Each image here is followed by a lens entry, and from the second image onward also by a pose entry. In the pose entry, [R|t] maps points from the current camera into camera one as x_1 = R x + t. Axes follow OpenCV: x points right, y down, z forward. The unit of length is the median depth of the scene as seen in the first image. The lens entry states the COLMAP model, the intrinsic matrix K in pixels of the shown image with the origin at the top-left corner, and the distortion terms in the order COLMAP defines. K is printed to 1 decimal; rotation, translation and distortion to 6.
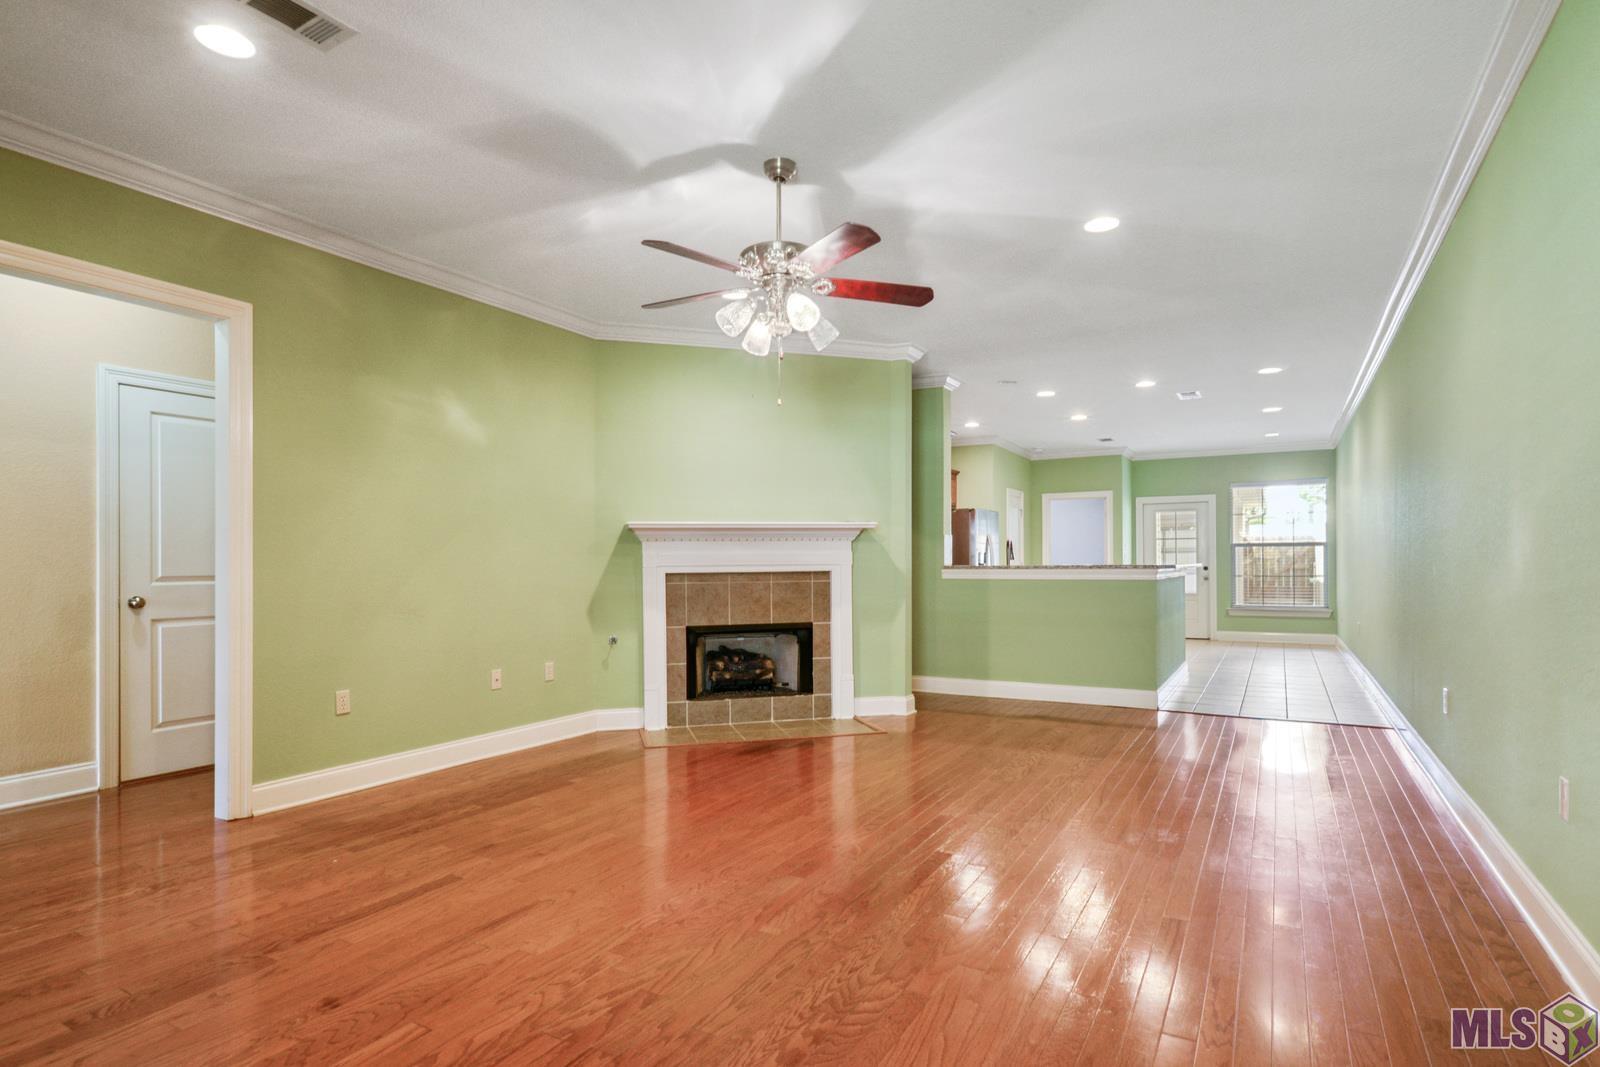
lens RADIAL K [[832.3, 0, 808.1], [0, 832.3, 555.2], [0, 0, 1]] dist [0.000728, 0.000219]
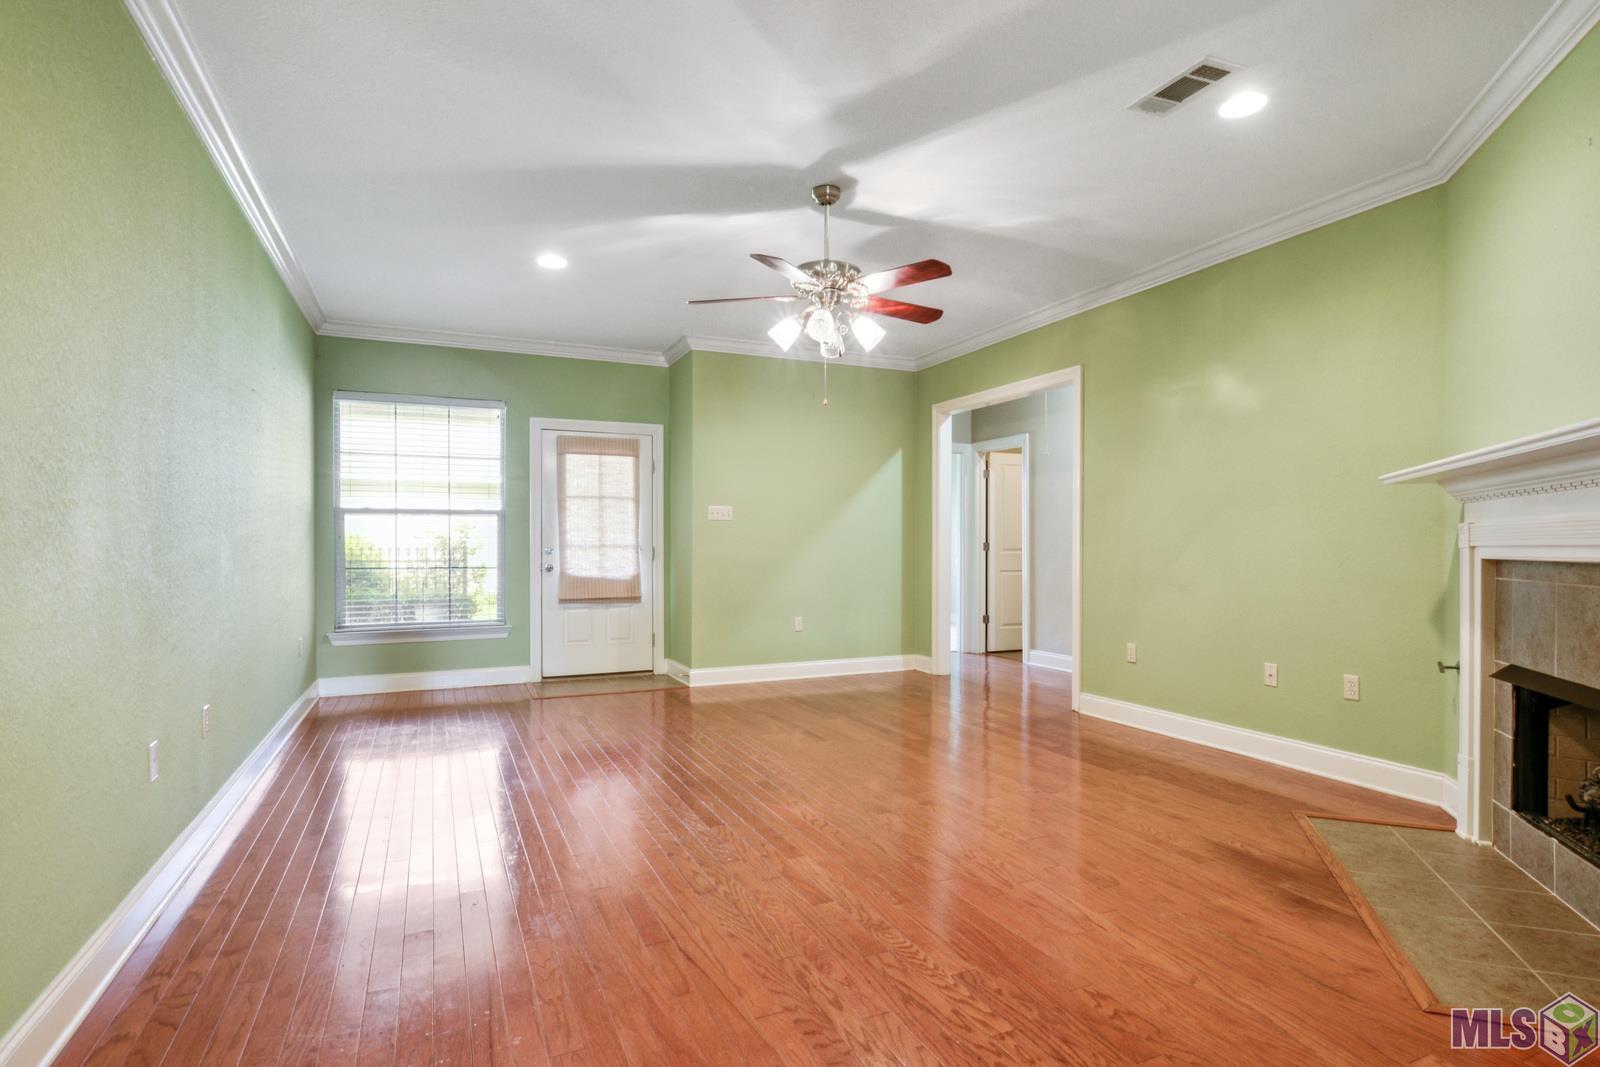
lens RADIAL K [[821.1, 0, 806.3], [0, 821.1, 548.1], [0, 0, 1]] dist [-0.001501, -0.000236]
pose [[-0.585802, 0.009022, -0.810404, 0.654258], [0.012583, 0.999919, 0.002036, 0.009598], [0.810356, -0.009005, -0.585868, 1.200360]]
